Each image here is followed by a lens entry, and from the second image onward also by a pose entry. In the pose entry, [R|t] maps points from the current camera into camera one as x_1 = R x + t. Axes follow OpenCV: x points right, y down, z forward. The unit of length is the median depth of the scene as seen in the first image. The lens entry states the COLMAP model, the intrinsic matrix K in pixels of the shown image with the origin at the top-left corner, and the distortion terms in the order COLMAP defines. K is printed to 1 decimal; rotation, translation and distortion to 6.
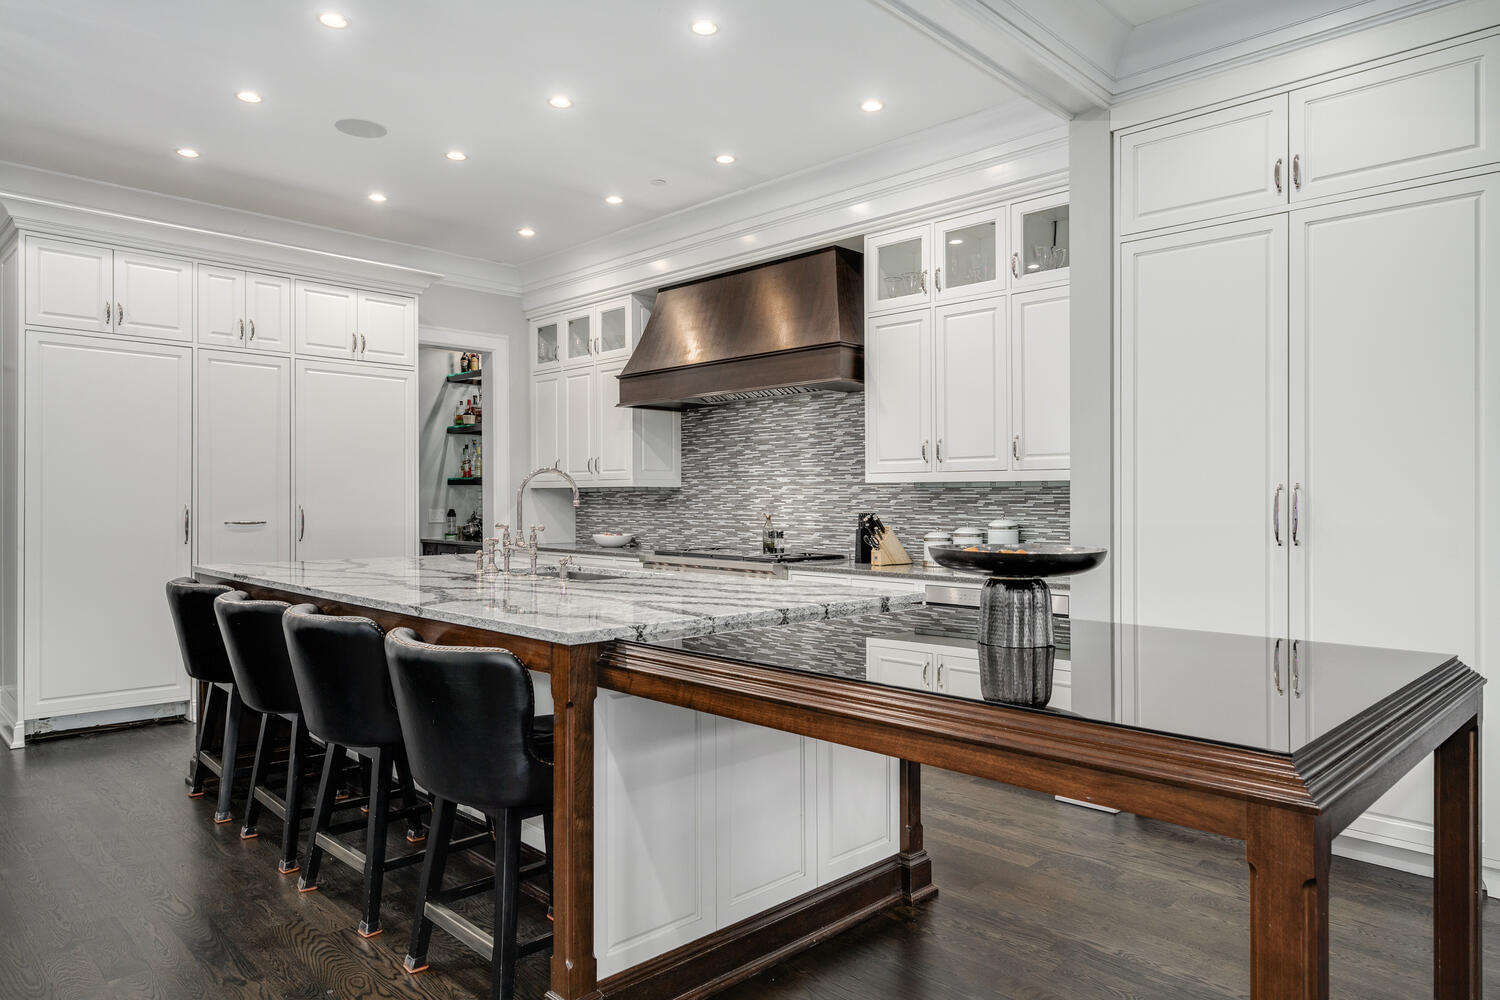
lens RADIAL K [[946.8, 0, 752.2], [0, 946.8, 500.6], [0, 0, 1]] dist [-0.004227, -0.000874]
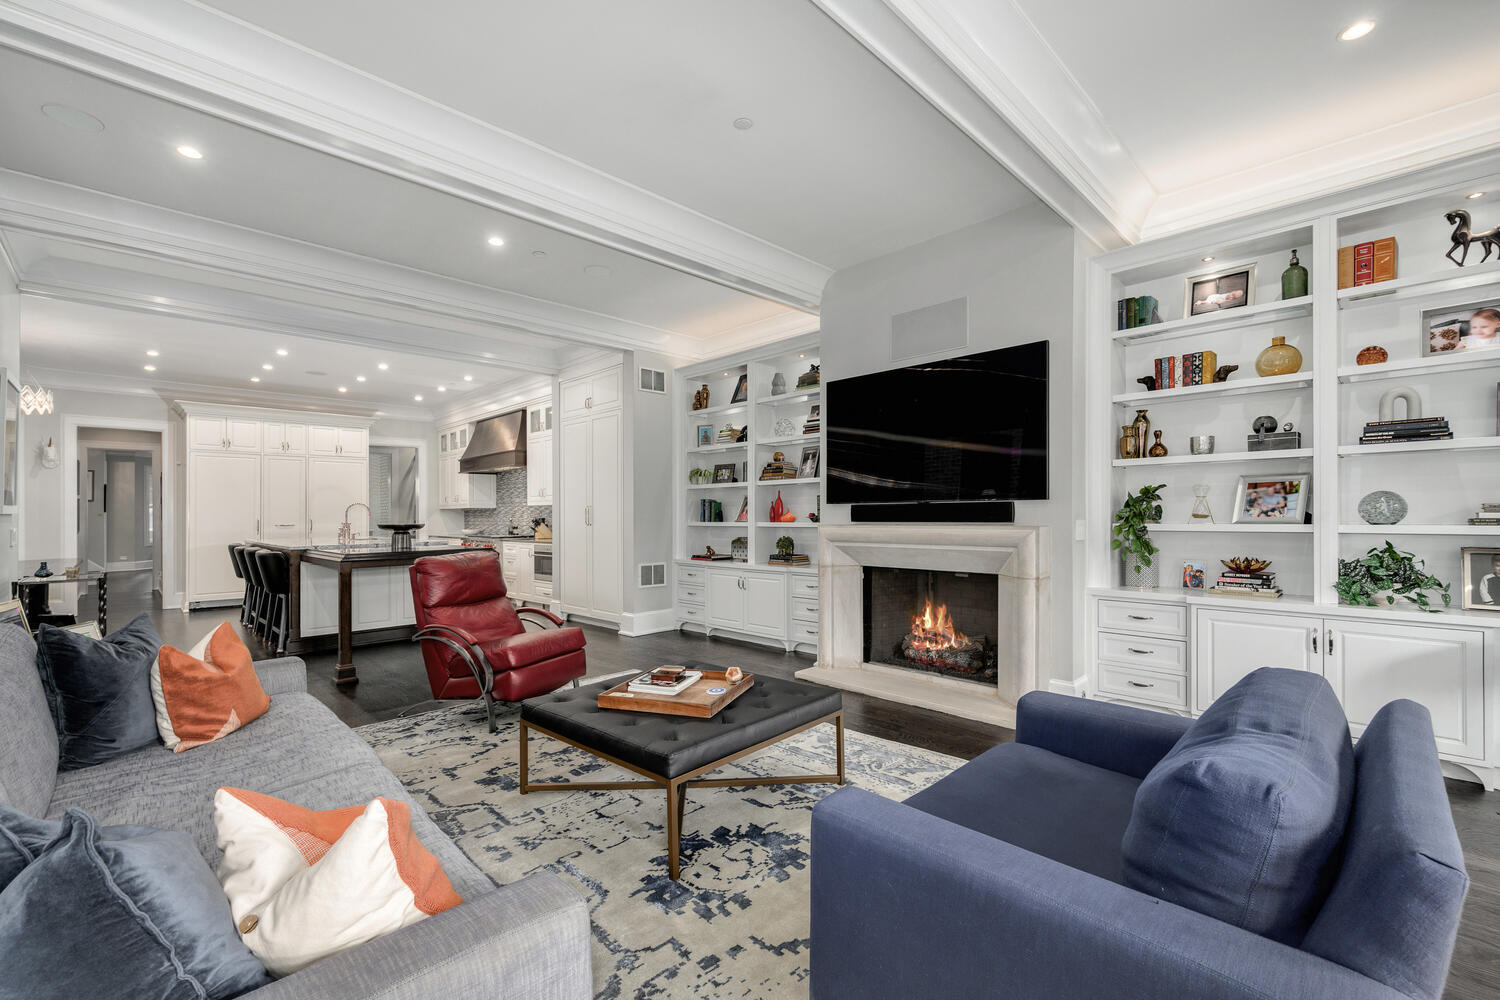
lens RADIAL K [[638.6, 0, 747.0], [0, 638.6, 505.2], [0, 0, 1]] dist [-0.000634, 0.000004]
pose [[0.999893, -0.014343, -0.002703, 0.637570], [0.014307, 0.999816, -0.012779, 0.009254], [0.002886, 0.012739, 0.999915, -0.622664]]
